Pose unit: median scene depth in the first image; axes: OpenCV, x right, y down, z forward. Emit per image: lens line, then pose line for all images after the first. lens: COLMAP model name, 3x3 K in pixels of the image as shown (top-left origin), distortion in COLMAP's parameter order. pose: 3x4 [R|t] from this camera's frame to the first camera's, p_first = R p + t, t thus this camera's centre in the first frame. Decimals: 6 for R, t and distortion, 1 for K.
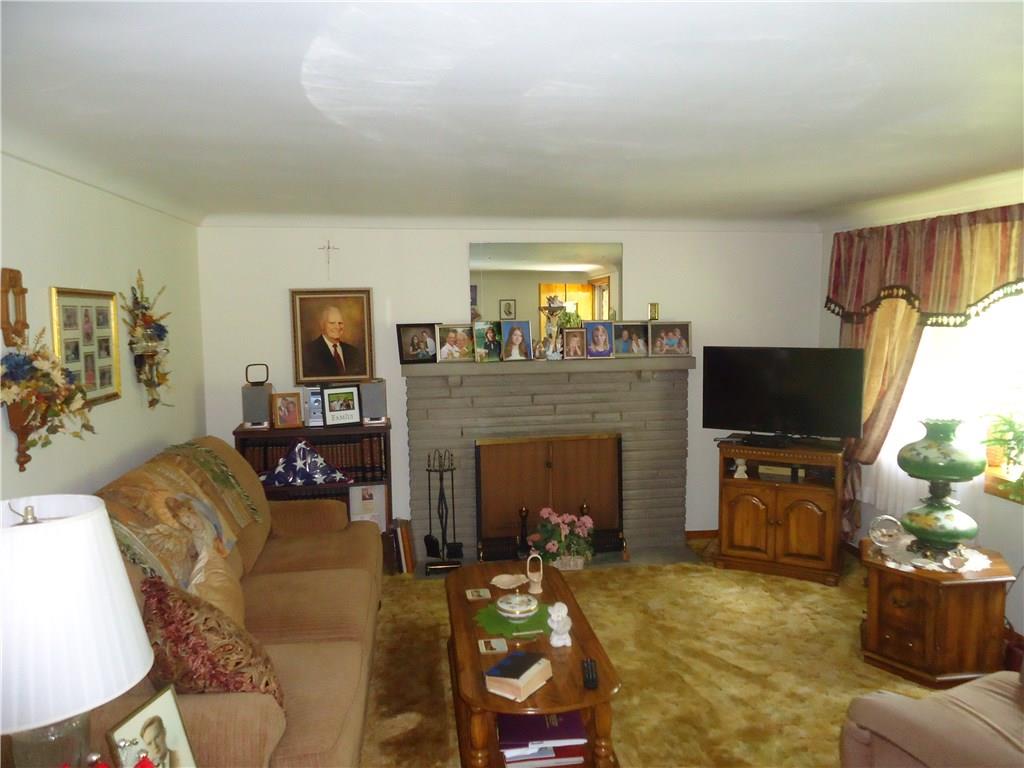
lens RADIAL K [[739.7, 0, 514.7], [0, 739.7, 384.2], [0, 0, 1]] dist [-0.022104, 0.017268]
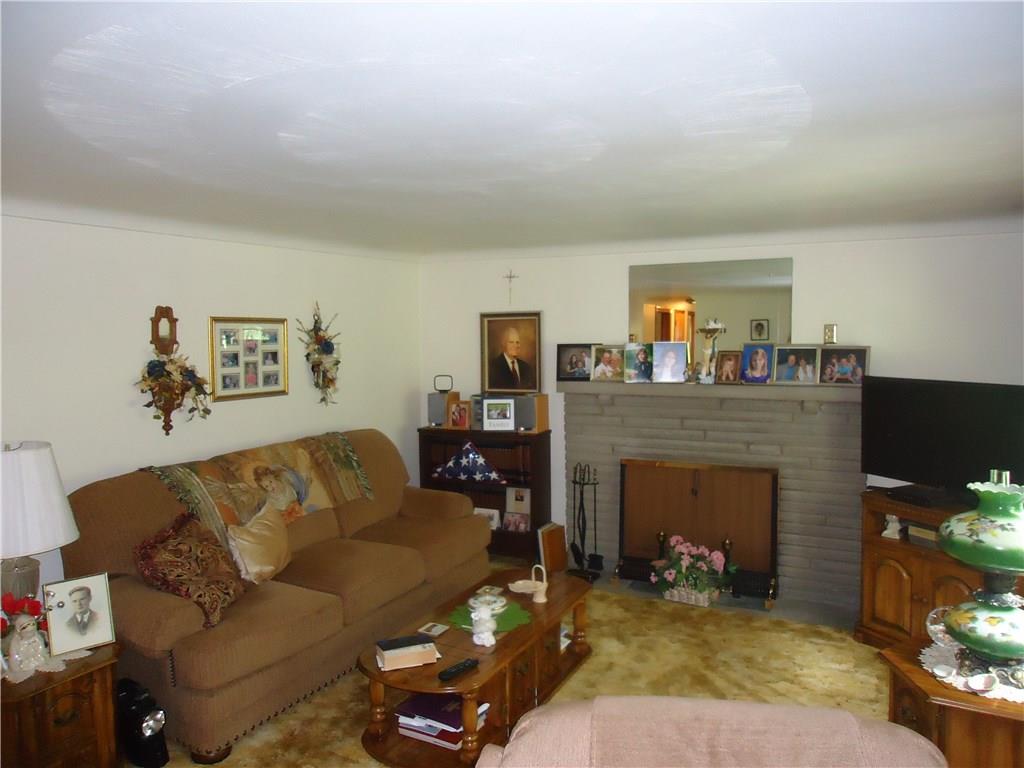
lens RADIAL K [[739.7, 0, 515.0], [0, 739.7, 383.9], [0, 0, 1]] dist [-0.022104, 0.017268]
pose [[0.806735, 0.046727, -0.589063, 0.434442], [-0.060202, 0.998181, -0.003267, -0.015378], [0.587839, 0.038099, 0.808080, 0.085691]]
